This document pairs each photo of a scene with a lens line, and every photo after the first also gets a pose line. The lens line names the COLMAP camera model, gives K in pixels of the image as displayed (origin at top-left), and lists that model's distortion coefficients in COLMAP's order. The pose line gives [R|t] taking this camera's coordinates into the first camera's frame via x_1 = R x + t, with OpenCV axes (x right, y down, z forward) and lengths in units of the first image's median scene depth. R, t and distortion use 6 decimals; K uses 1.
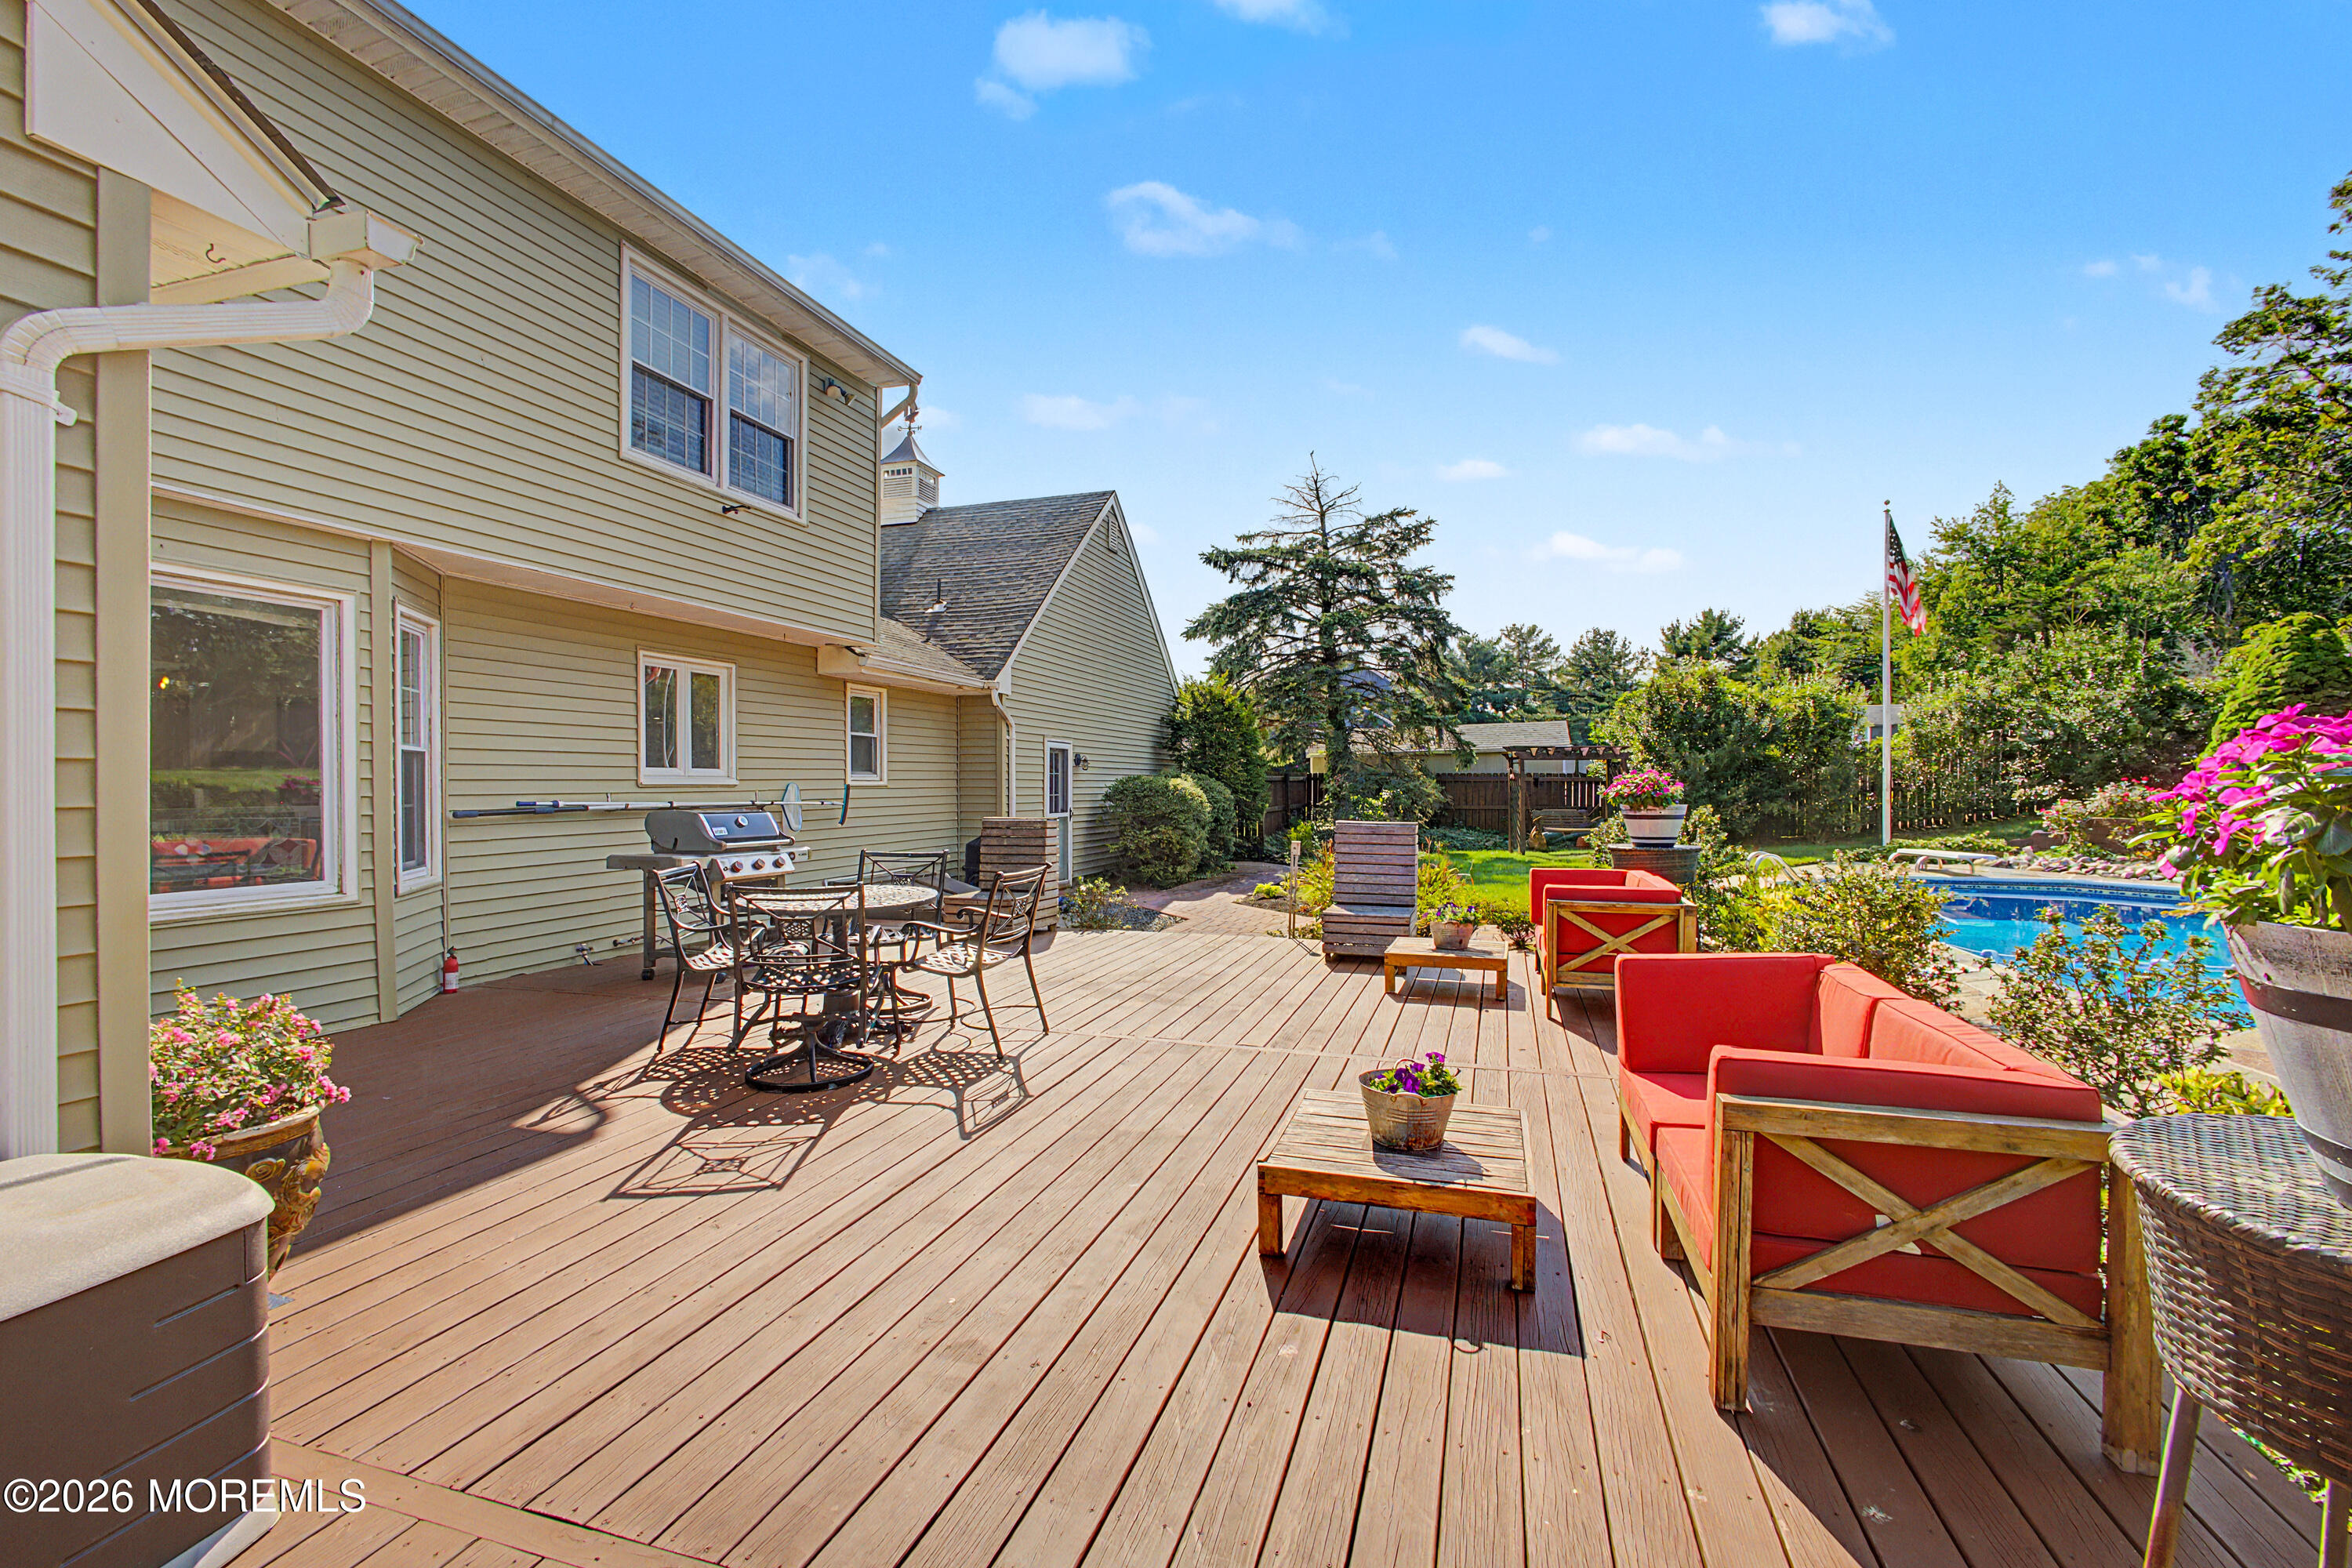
lens RADIAL K [[1010.6, 0, 1178.4], [0, 1010.6, 798.7], [0, 0, 1]] dist [-0.009299, 0.001117]
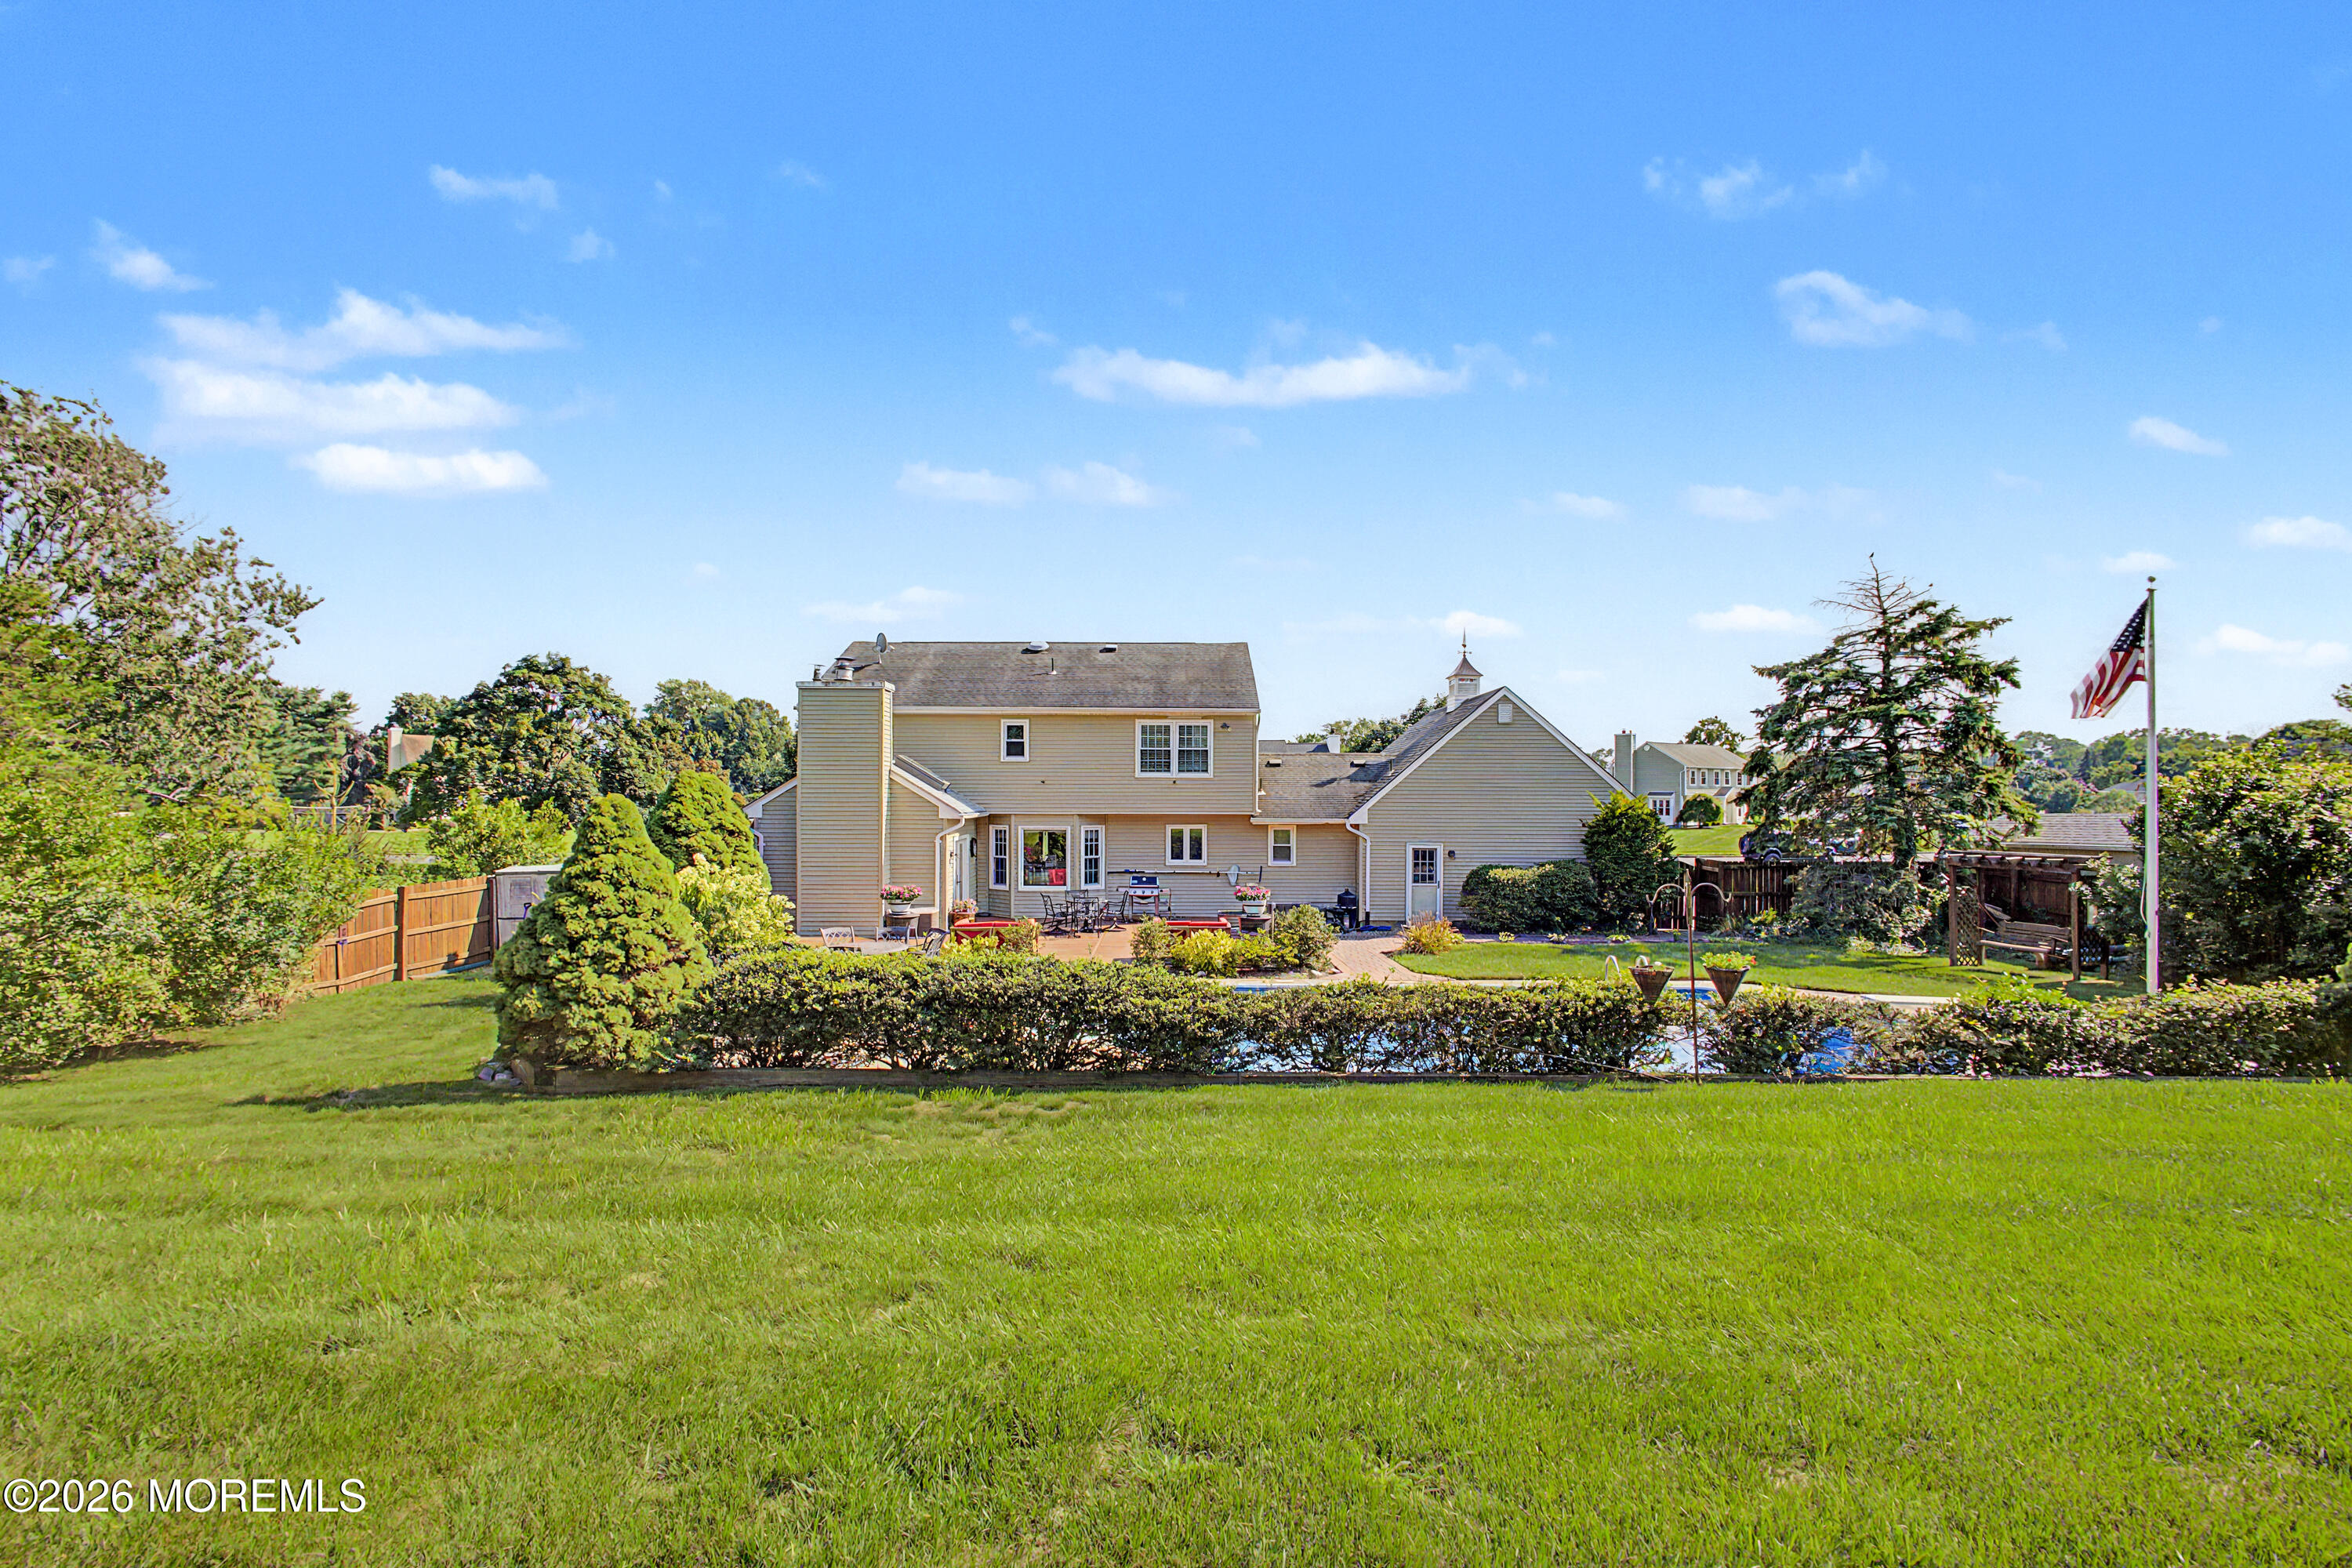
lens RADIAL K [[1010.6, 0, 1178.4], [0, 1010.6, 798.7], [0, 0, 1]] dist [-0.009299, 0.001117]
pose [[0.293438, 0.003119, -0.955973, 0.991502], [-0.015808, 0.999874, -0.001590, -0.085198], [0.955847, 0.015579, 0.293450, 0.022849]]
